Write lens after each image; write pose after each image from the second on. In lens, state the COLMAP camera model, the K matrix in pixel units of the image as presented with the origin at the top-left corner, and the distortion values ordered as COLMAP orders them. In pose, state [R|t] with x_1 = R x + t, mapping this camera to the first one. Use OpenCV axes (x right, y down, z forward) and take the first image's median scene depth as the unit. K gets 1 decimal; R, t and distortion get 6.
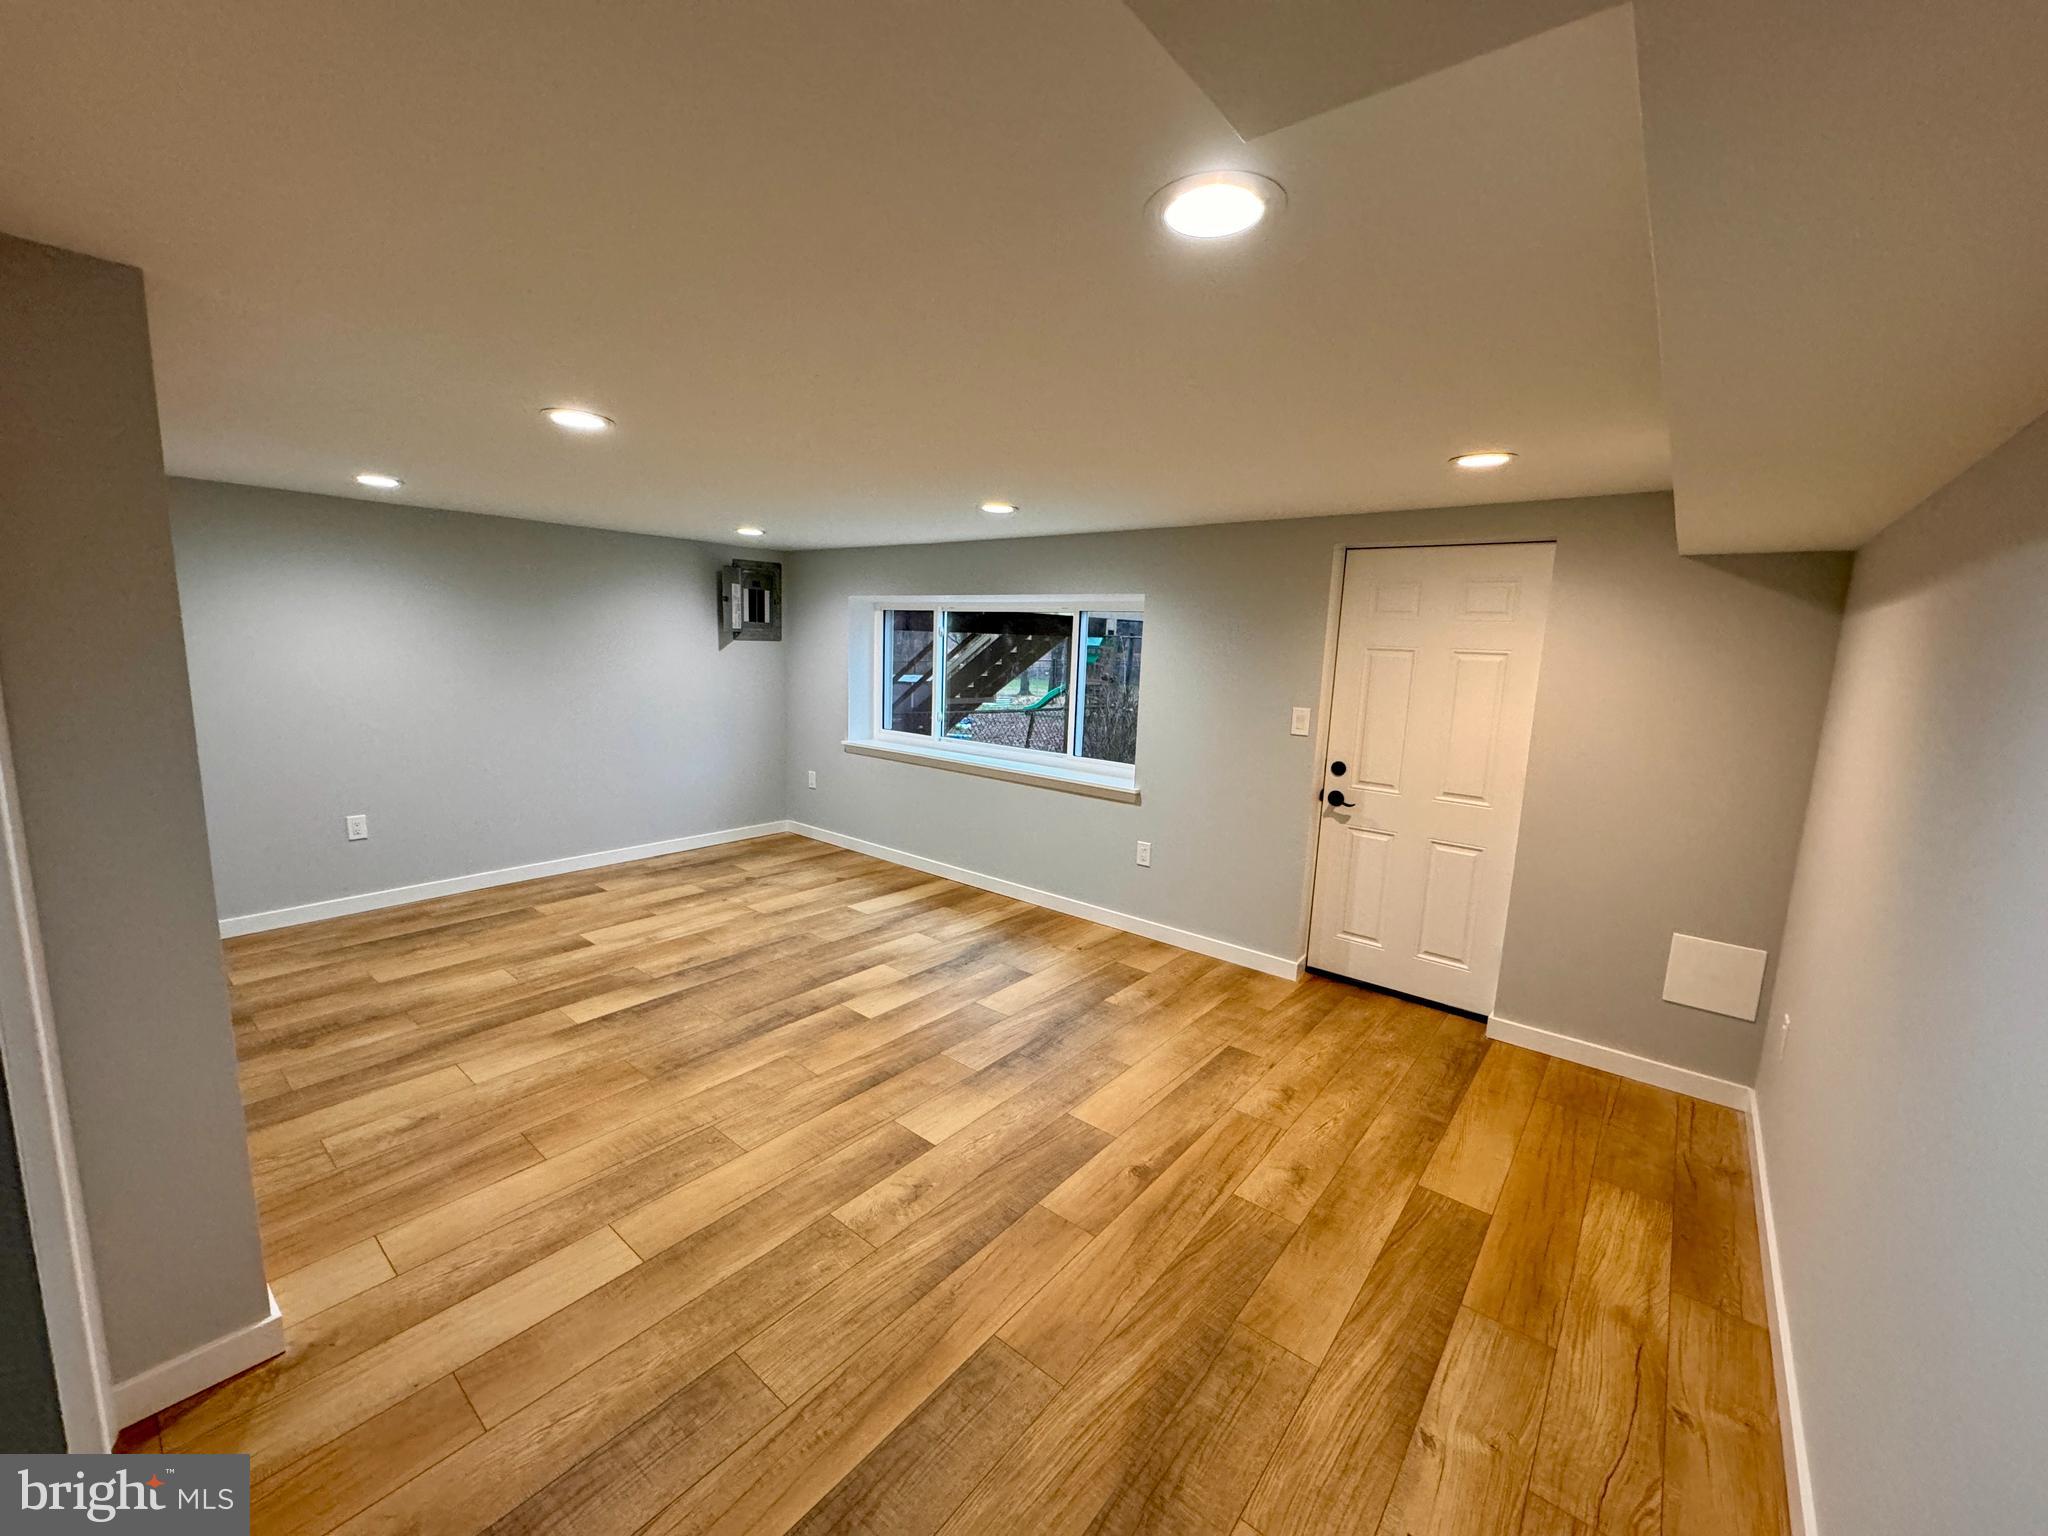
lens RADIAL K [[813.5, 0, 1024.0], [0, 813.5, 764.8], [0, 0, 1]] dist [0.000613, 0.000215]
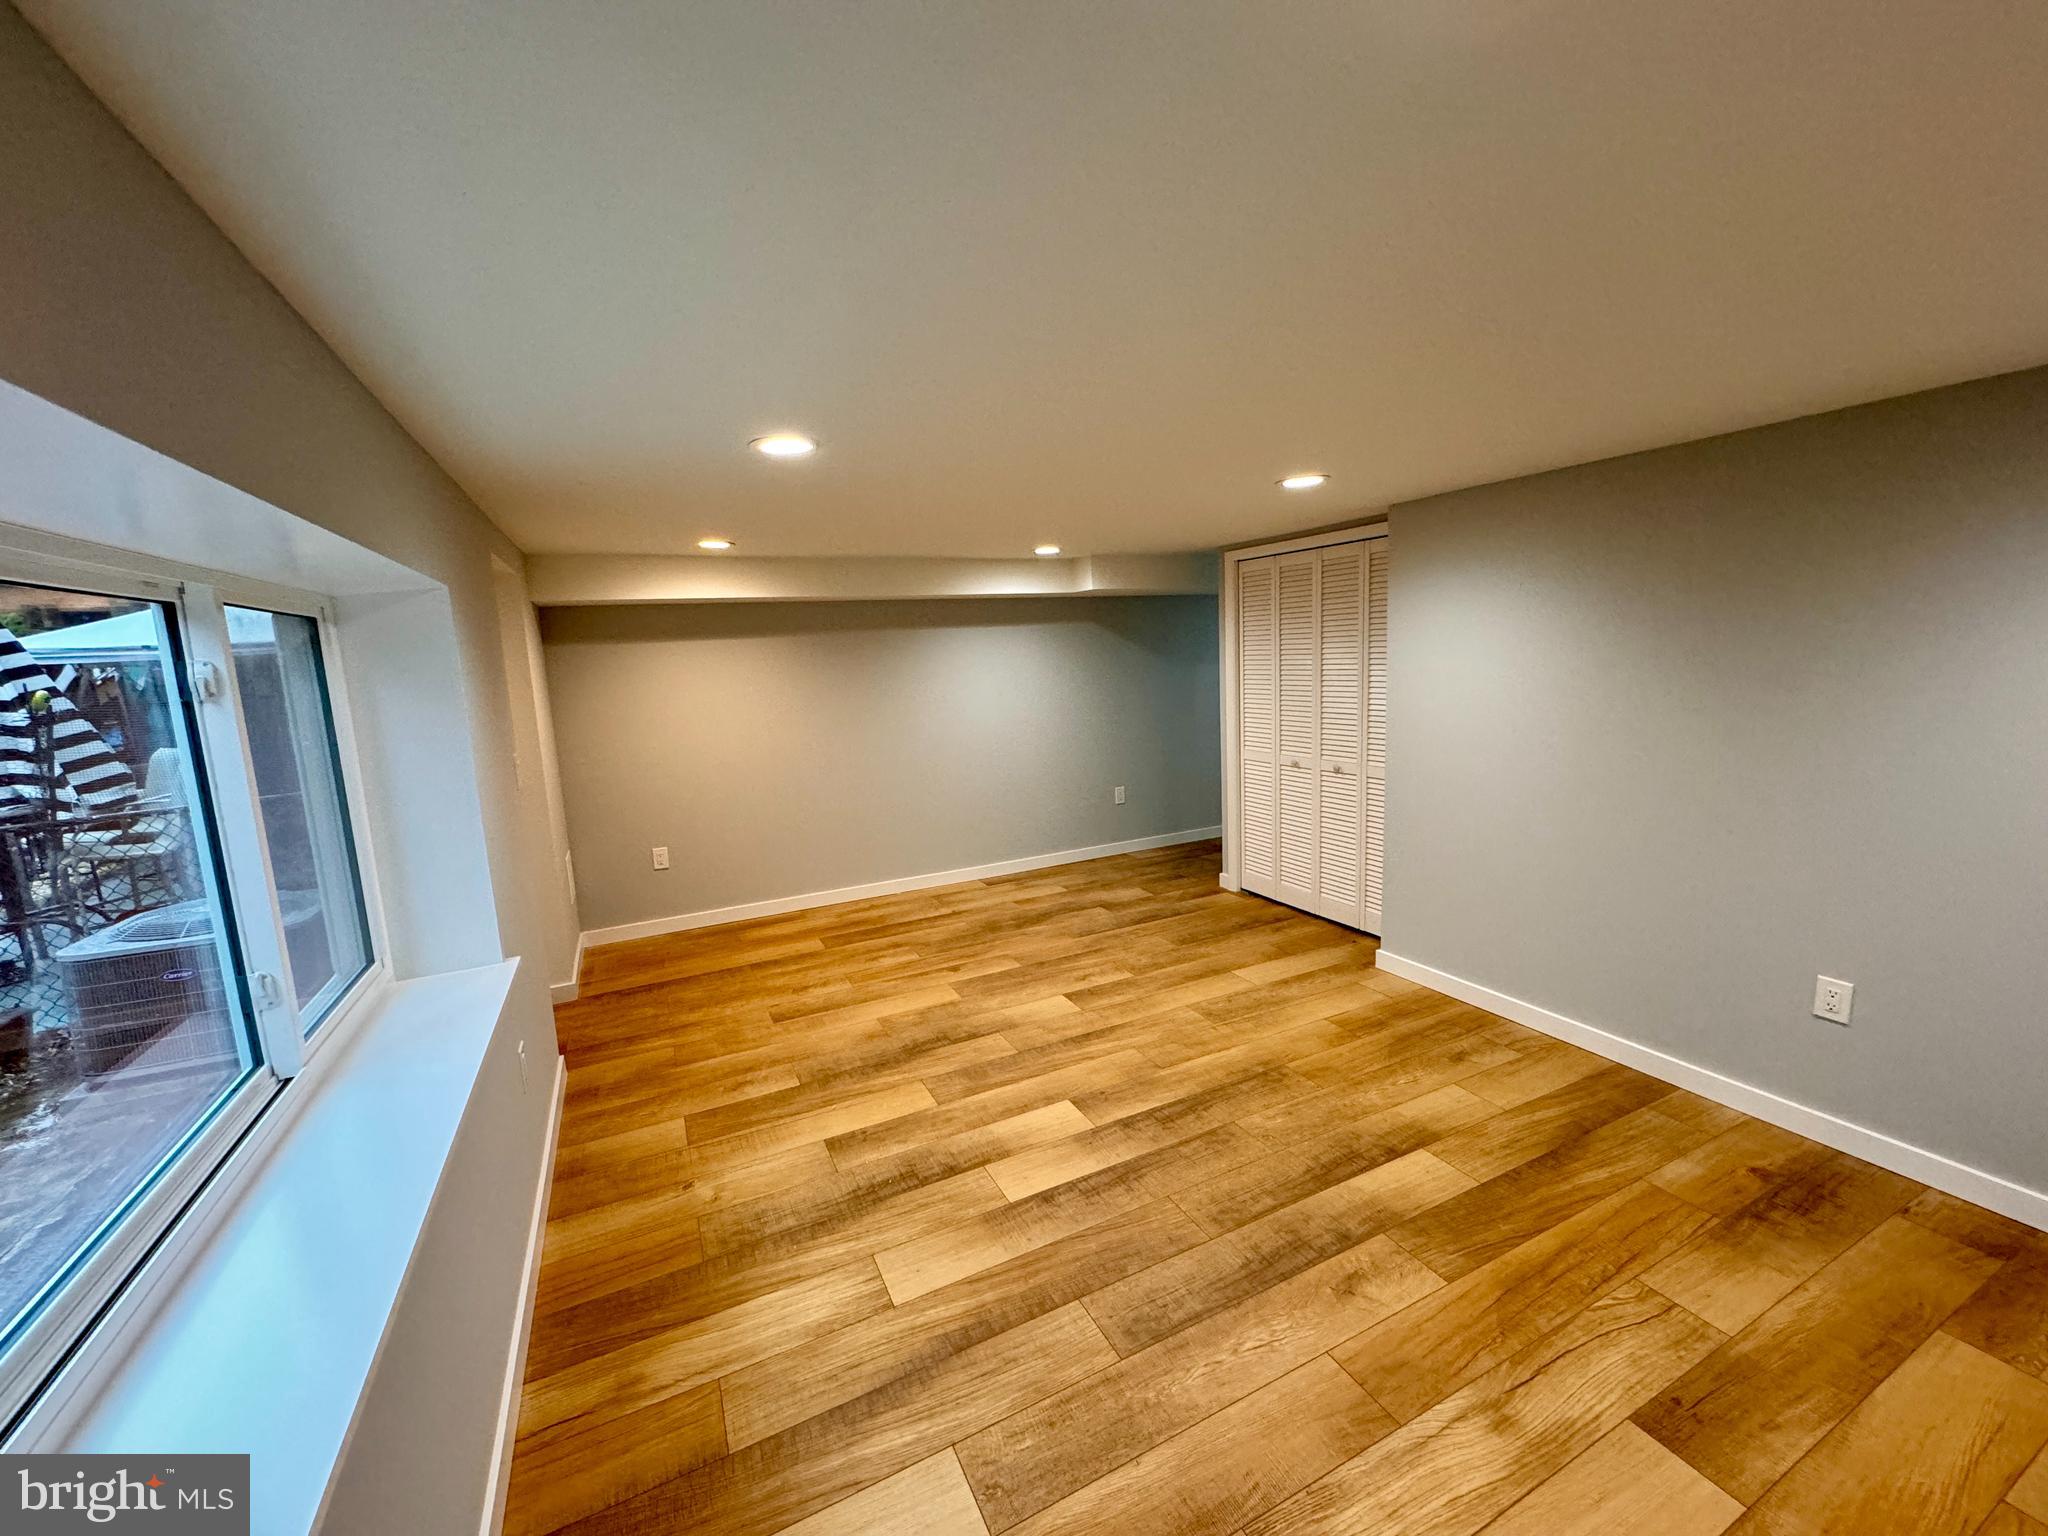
lens RADIAL K [[813.5, 0, 1023.4], [0, 813.5, 776.0], [0, 0, 1]] dist [0.000613, 0.000215]
pose [[-0.908667, -0.059510, 0.413258, -0.470548], [0.076285, 0.949465, 0.304460, -0.273249], [-0.410493, 0.308179, -0.858208, 1.614013]]
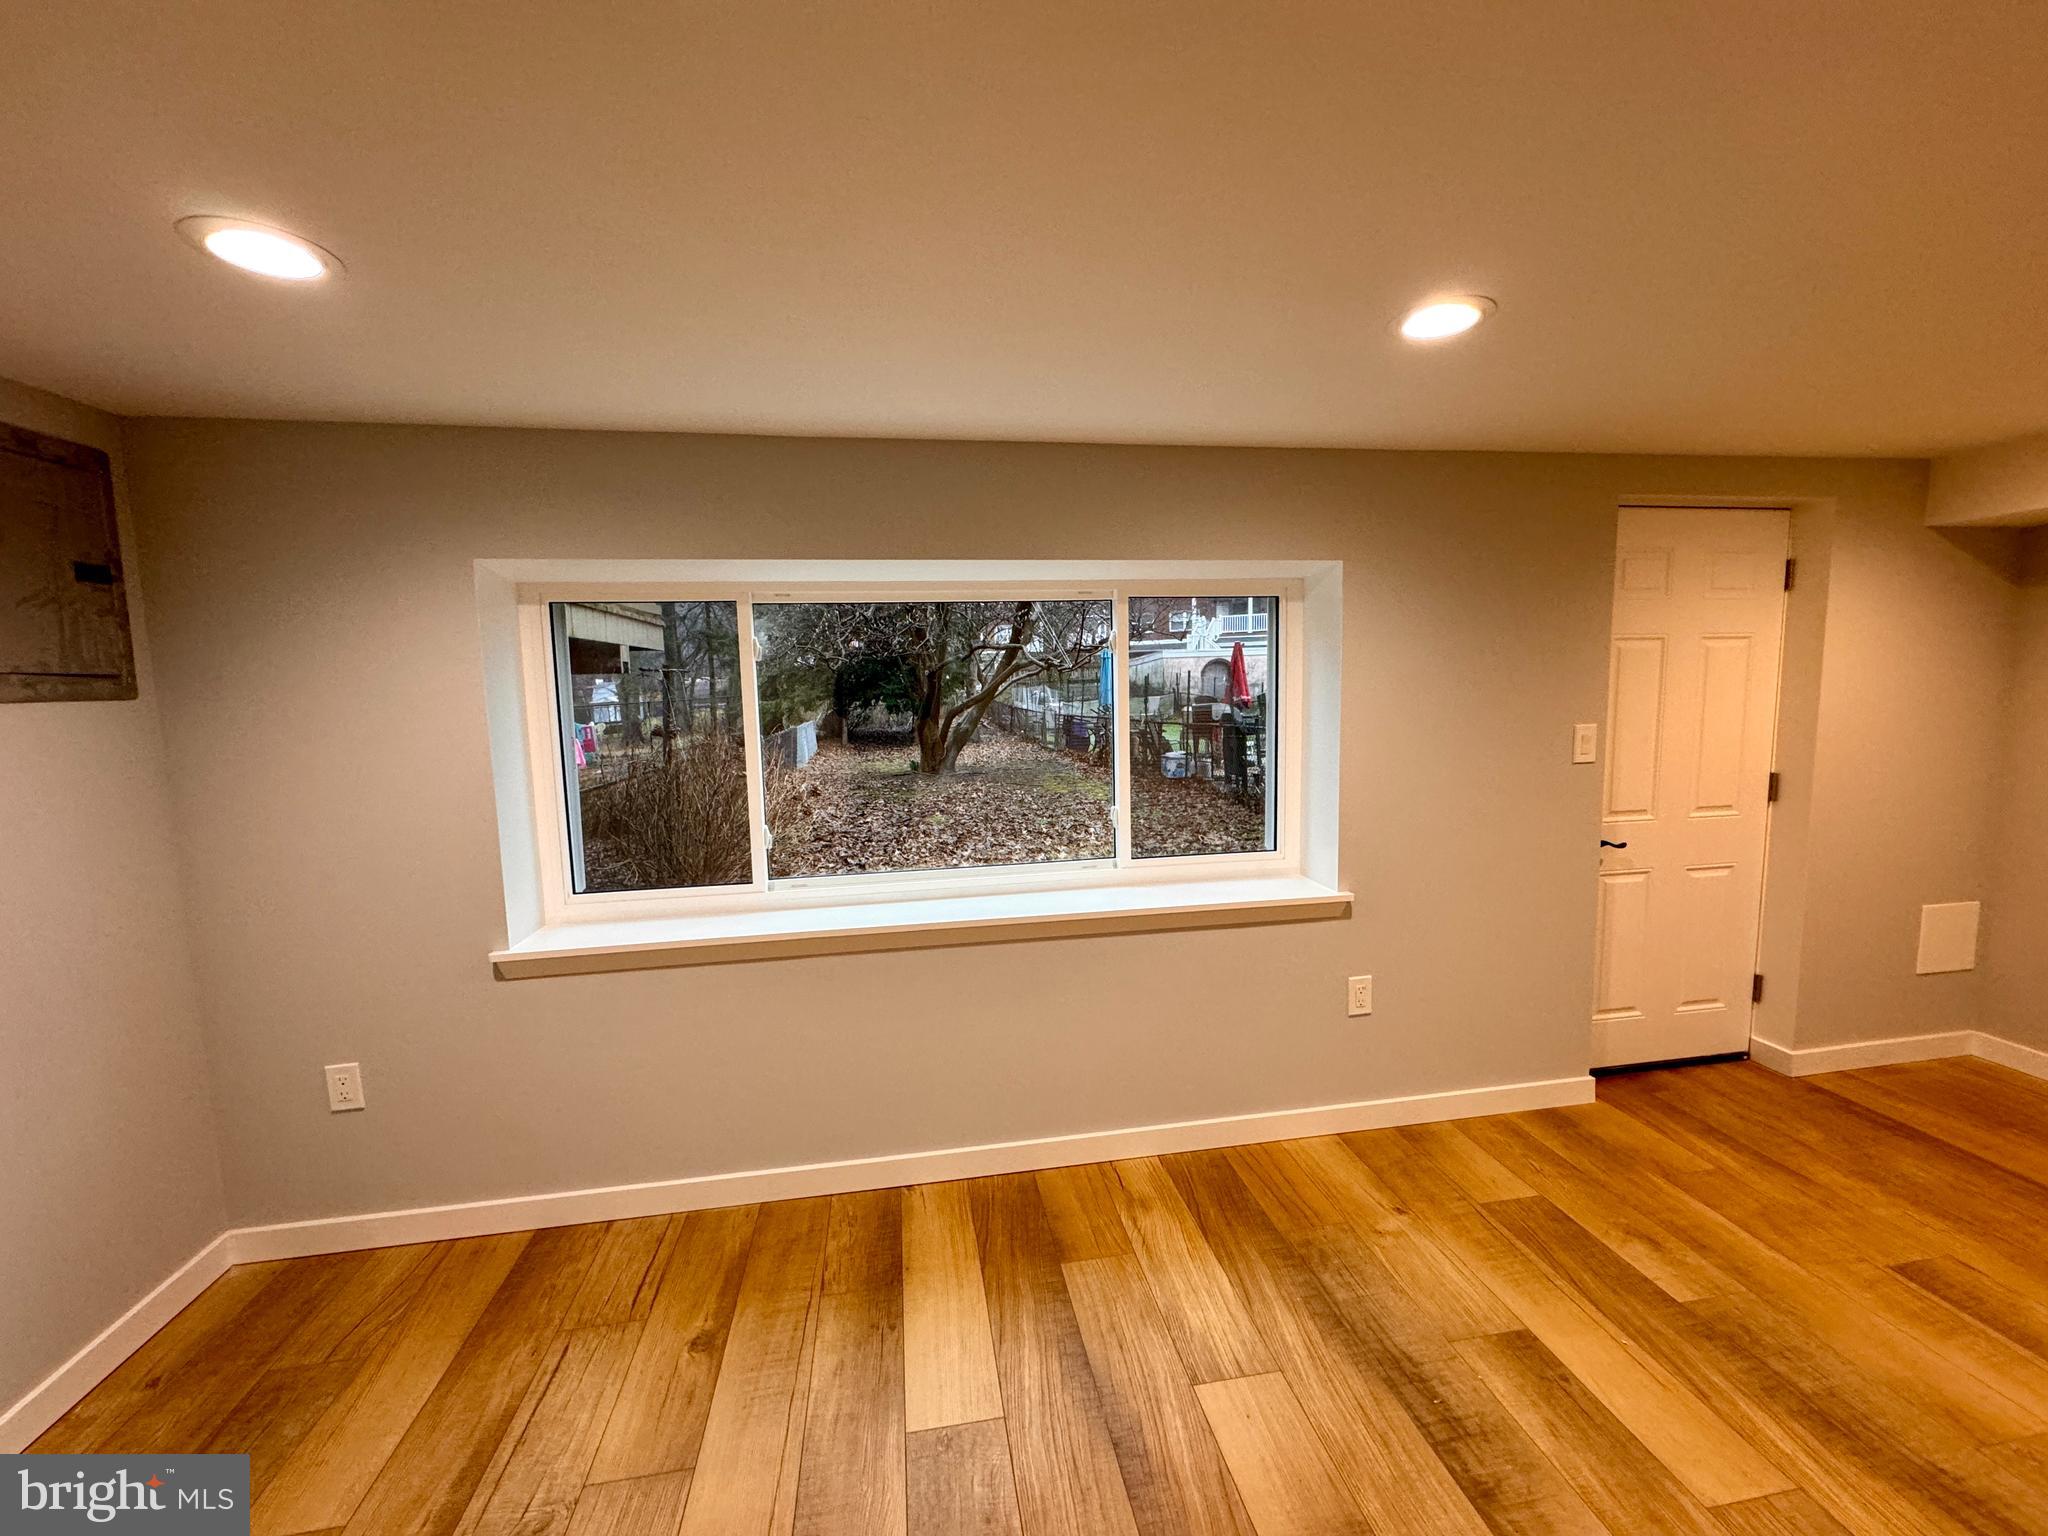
lens RADIAL K [[813.5, 0, 1024.5], [0, 813.5, 761.1], [0, 0, 1]] dist [0.000613, 0.000215]
pose [[0.659101, -0.124405, 0.741694, -0.557340], [0.160818, 0.986725, 0.022596, -0.144912], [-0.734659, 0.104385, 0.670358, 0.968547]]
